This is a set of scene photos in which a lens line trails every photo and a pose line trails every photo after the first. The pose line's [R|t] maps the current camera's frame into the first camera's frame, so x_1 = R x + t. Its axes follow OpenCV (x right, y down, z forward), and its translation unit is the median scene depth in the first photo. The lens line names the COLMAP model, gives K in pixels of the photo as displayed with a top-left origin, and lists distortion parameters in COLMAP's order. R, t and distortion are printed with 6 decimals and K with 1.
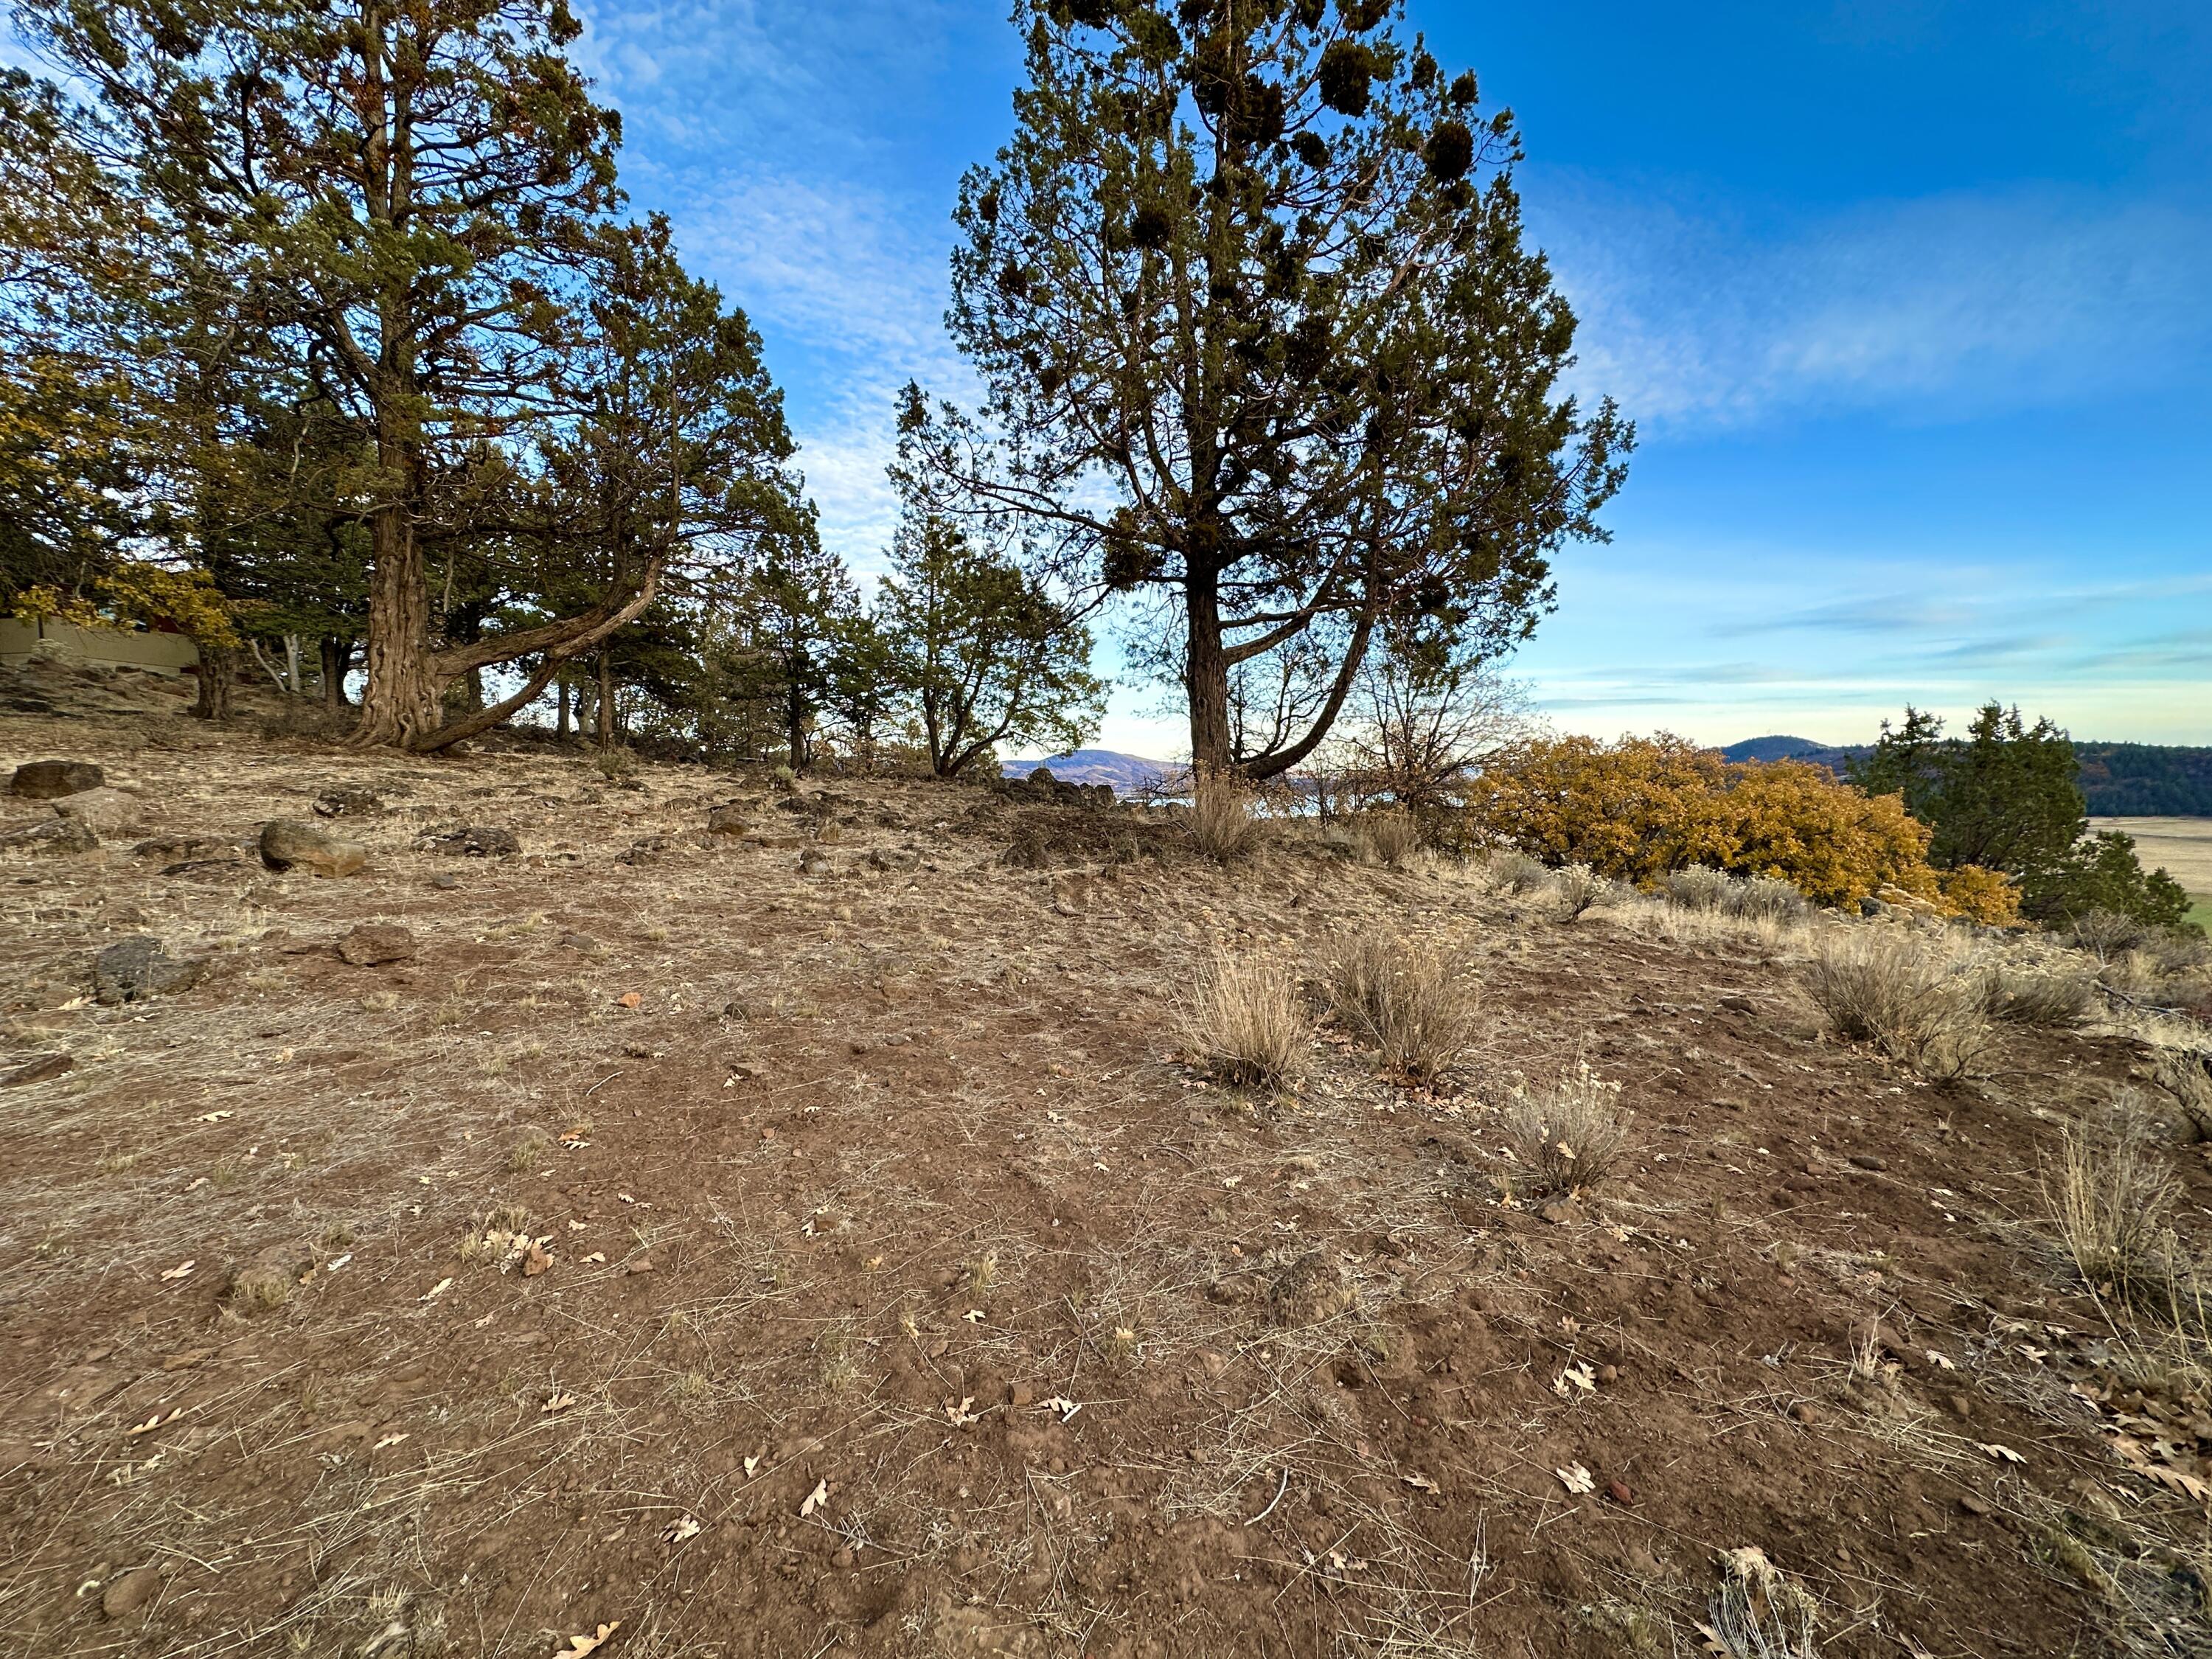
lens RADIAL K [[887.2, 0, 1106.0], [0, 887.2, 831.0], [0, 0, 1]] dist [0.001086, 0.000407]
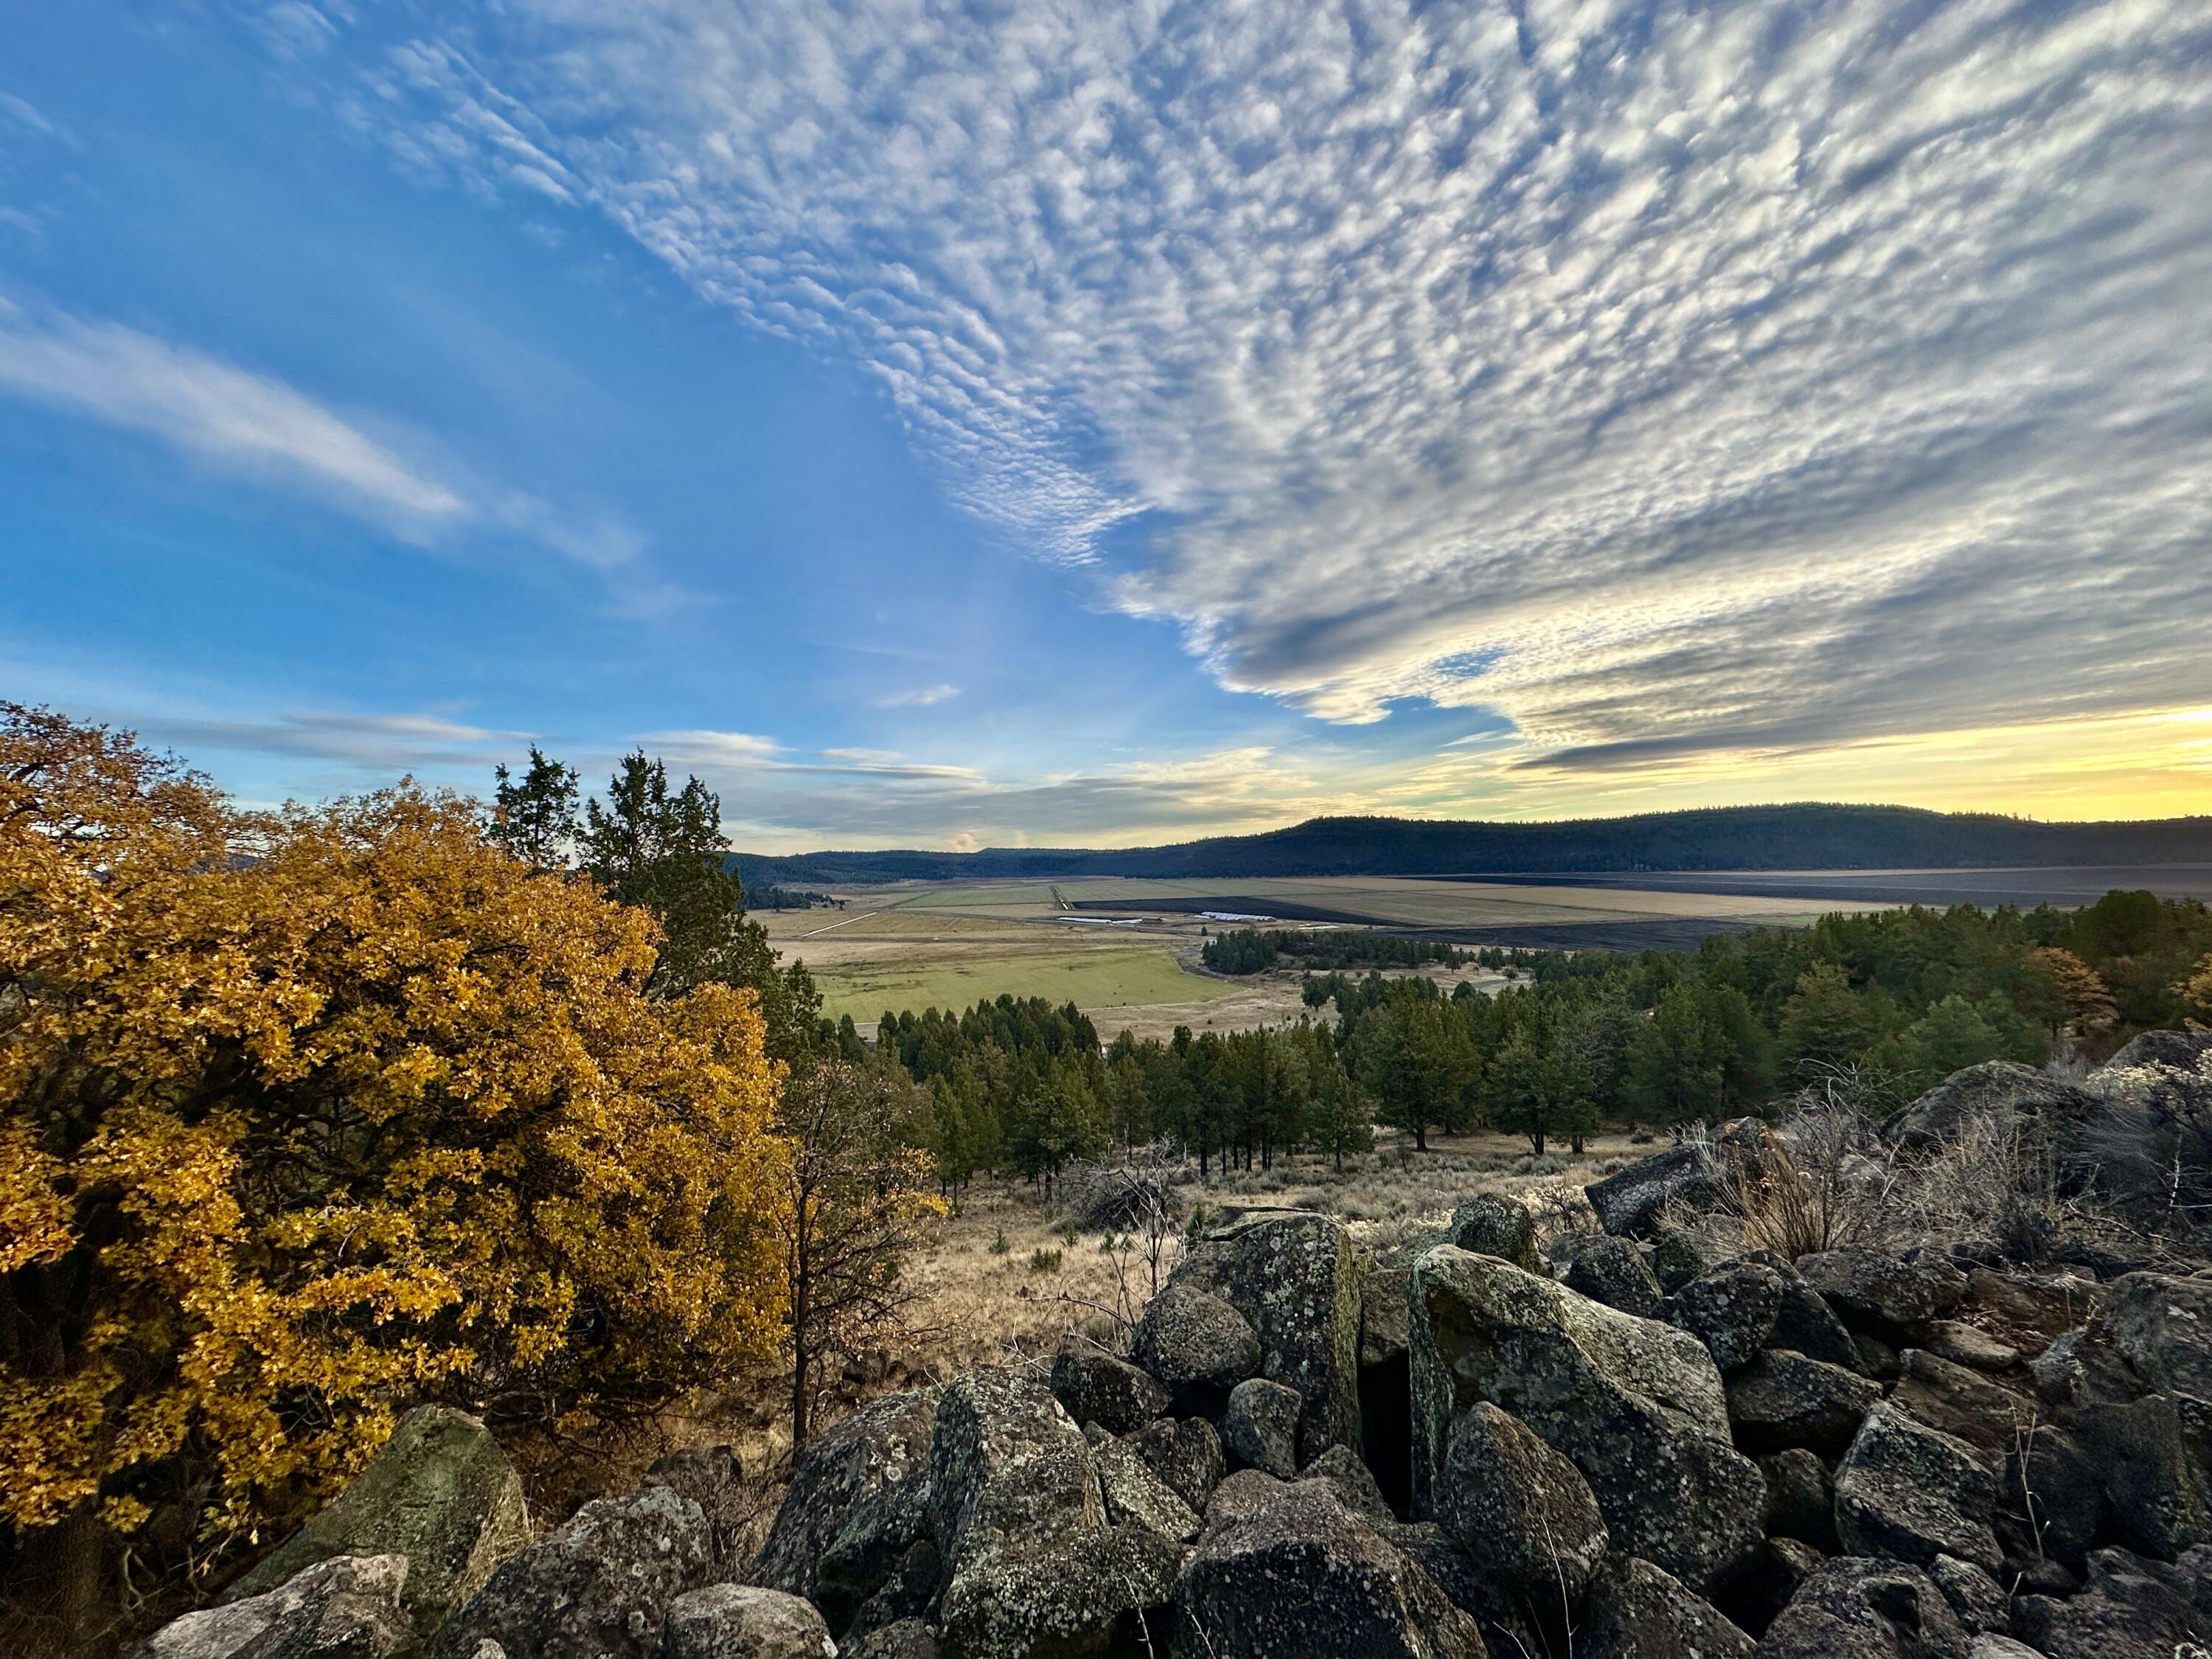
lens RADIAL K [[887.2, 0, 1106.1], [0, 887.2, 831.5], [0, 0, 1]] dist [0.001086, 0.000407]
pose [[0.149398, 0.053289, 0.987340, 0.366307], [0.076147, 0.994961, -0.065222, -0.003781], [-0.985841, 0.084927, 0.144587, 0.562042]]
